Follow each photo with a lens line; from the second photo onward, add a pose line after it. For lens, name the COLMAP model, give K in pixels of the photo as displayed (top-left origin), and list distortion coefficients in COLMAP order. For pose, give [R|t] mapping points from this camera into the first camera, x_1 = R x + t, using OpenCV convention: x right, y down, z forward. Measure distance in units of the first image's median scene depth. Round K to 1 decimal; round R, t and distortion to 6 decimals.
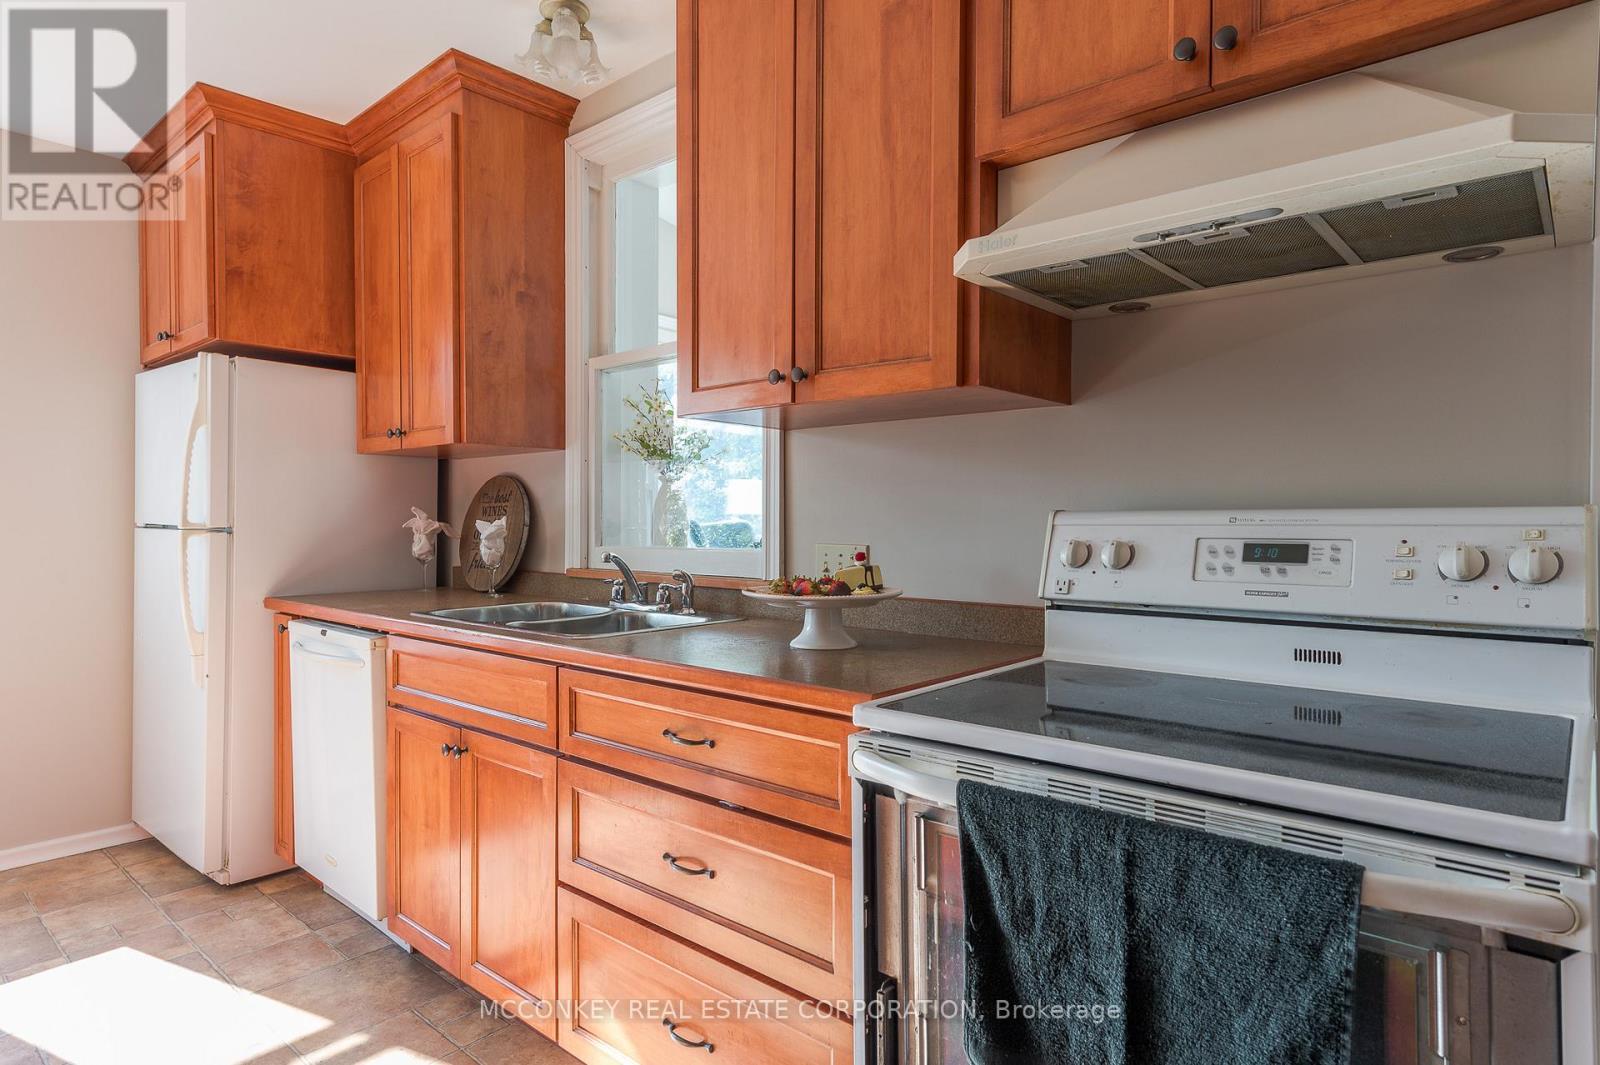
lens RADIAL K [[888.9, 0, 805.7], [0, 888.9, 531.2], [0, 0, 1]] dist [0.022811, -0.010499]
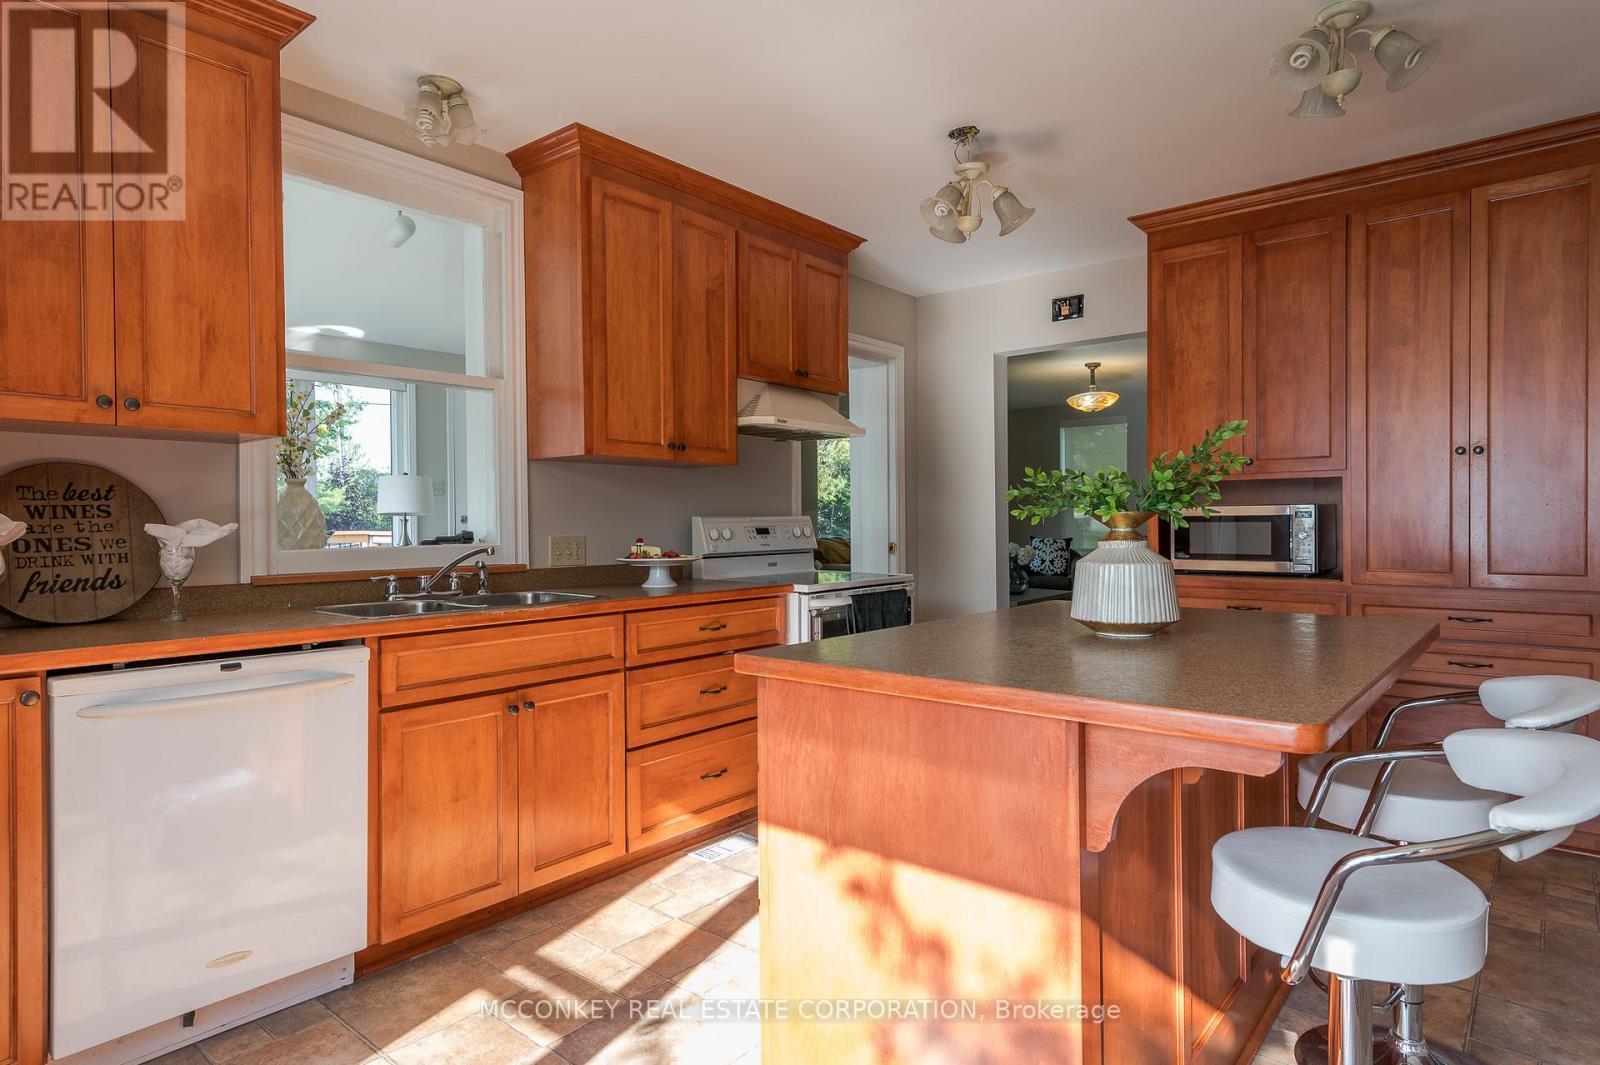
lens RADIAL K [[888.9, 0, 802.8], [0, 888.9, 530.2], [0, 0, 1]] dist [0.022811, -0.010499]
pose [[-0.022845, -0.010664, 0.999682, -1.403608], [0.020141, 0.999735, 0.011125, -0.004960], [-0.999536, 0.020388, -0.022624, 0.546779]]
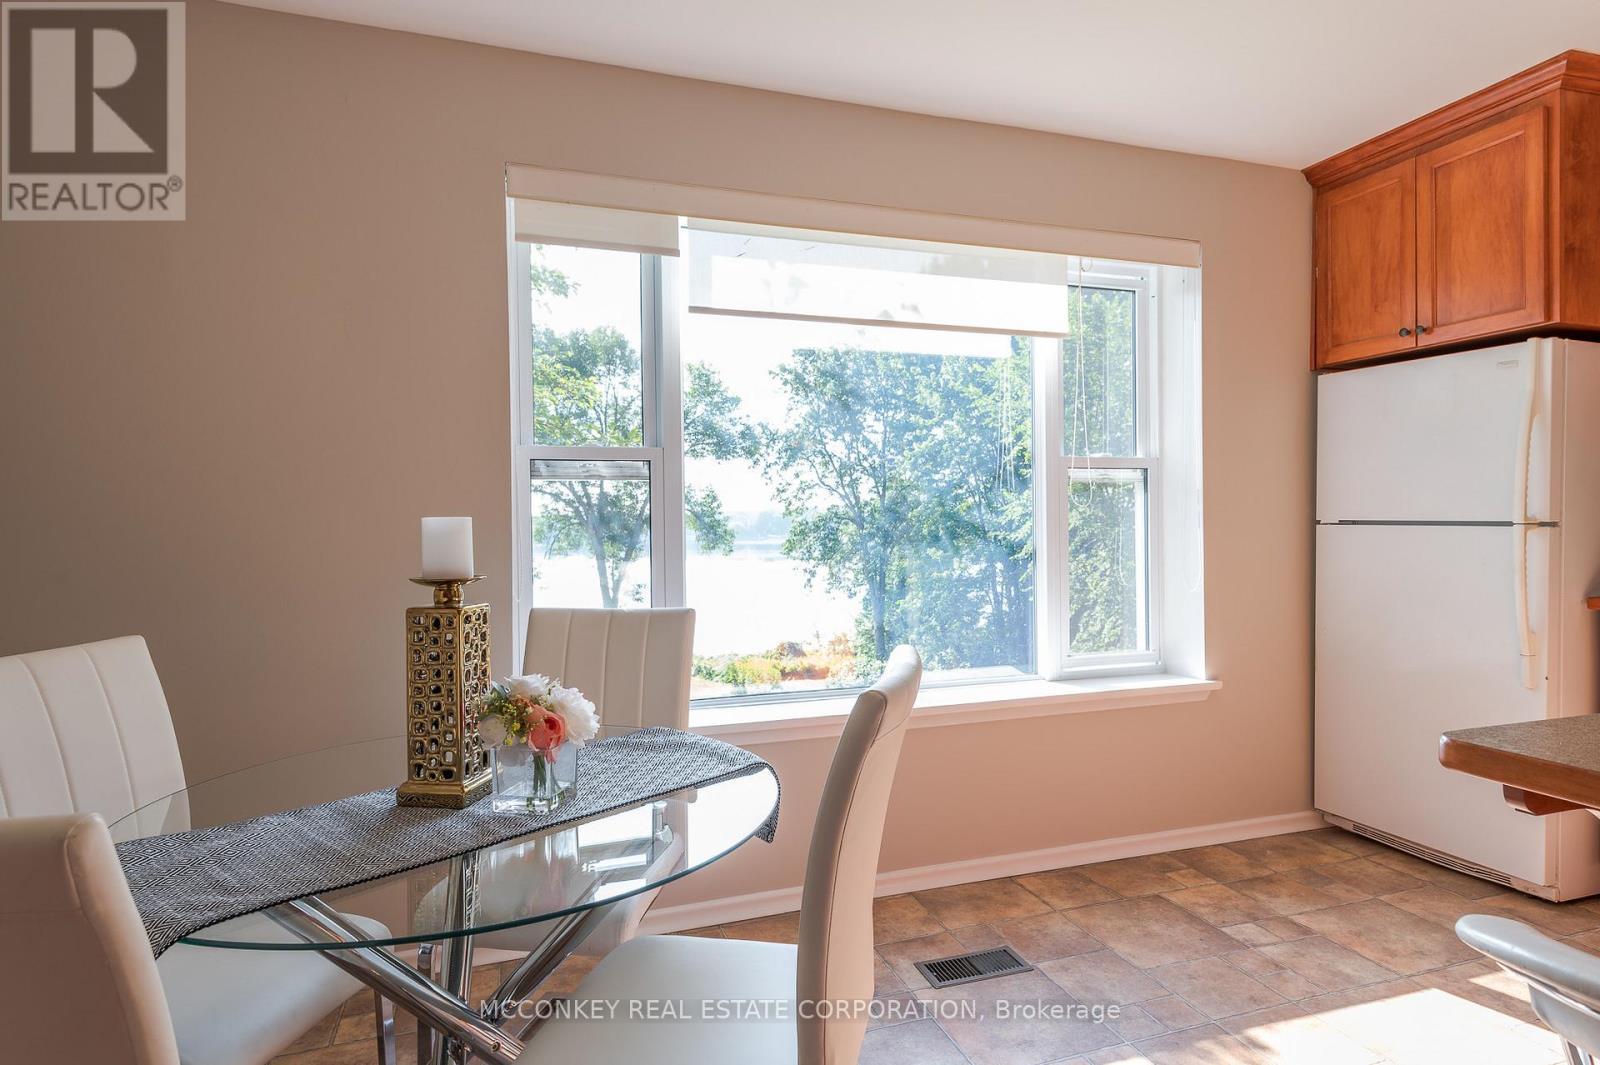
lens RADIAL K [[888.9, 0, 804.0], [0, 888.9, 531.1], [0, 0, 1]] dist [0.022811, -0.010499]
pose [[0.867681, -0.007073, -0.497072, -1.011218], [0.005621, 0.999974, -0.004417, 0.006413], [0.497090, 0.001039, 0.867698, -0.249440]]
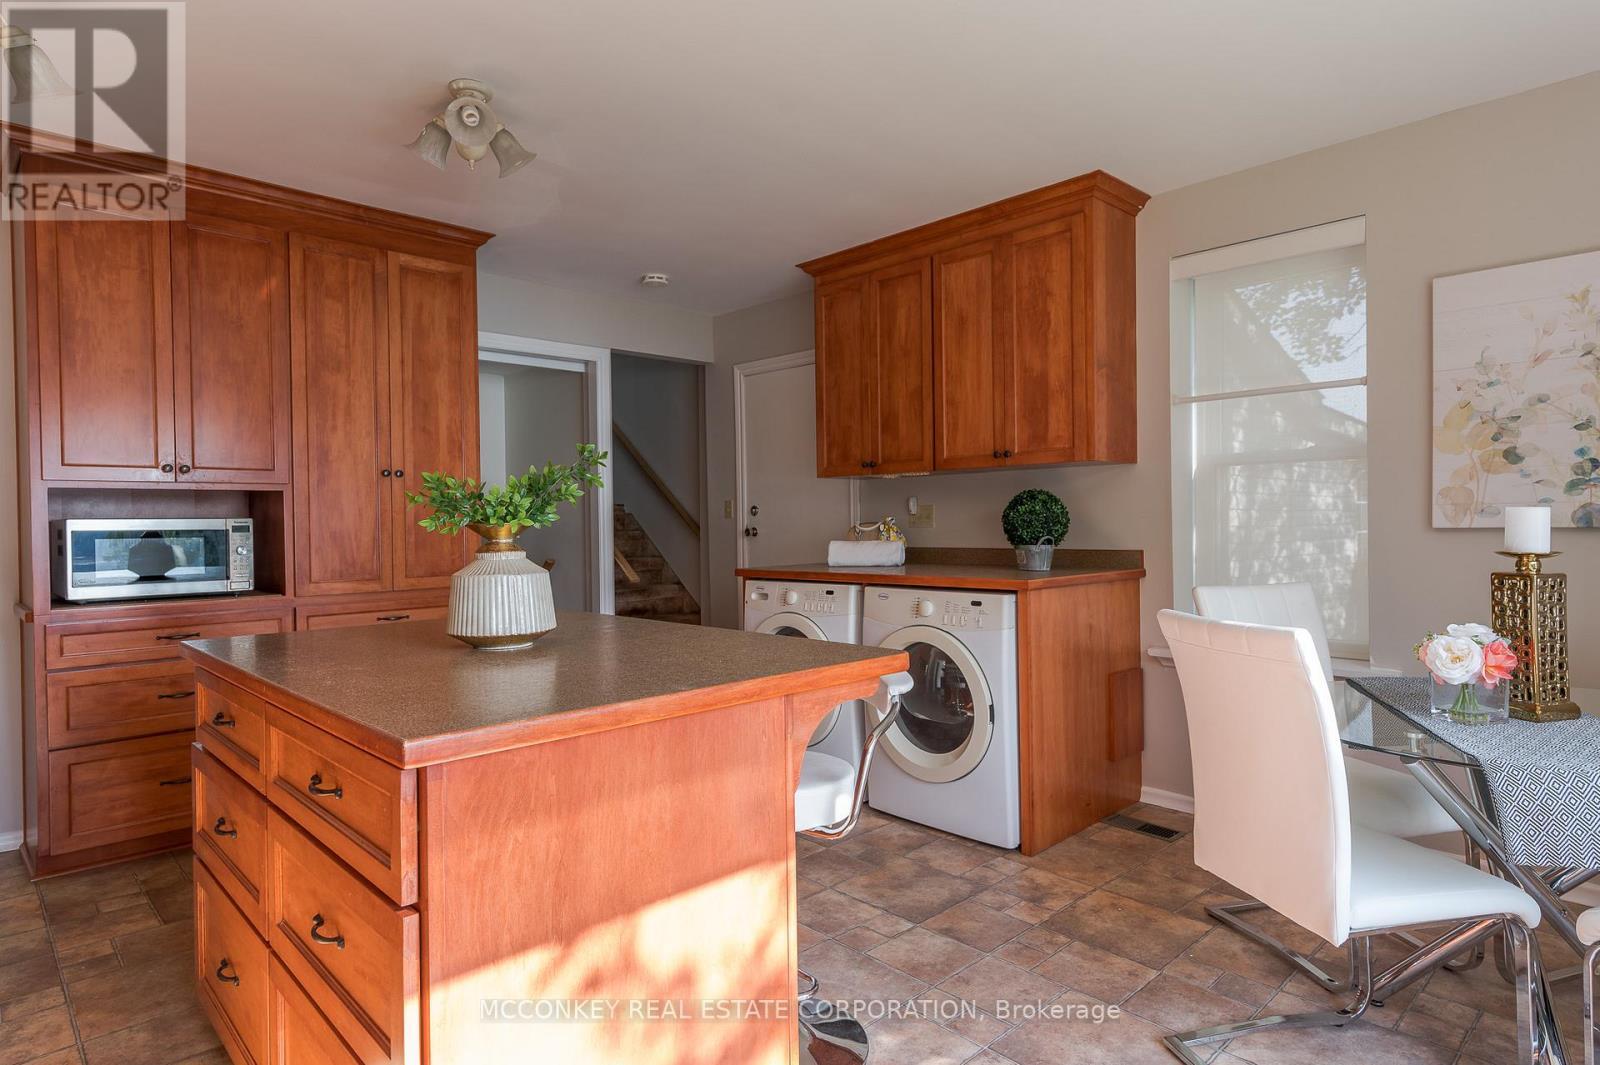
lens RADIAL K [[888.9, 0, 808.7], [0, 888.9, 529.1], [0, 0, 1]] dist [0.022811, -0.010499]
pose [[-0.995955, 0.013160, 0.088890, -0.942427], [0.014961, 0.999695, 0.019629, -0.012210], [-0.088604, 0.020879, -0.995848, 1.011468]]
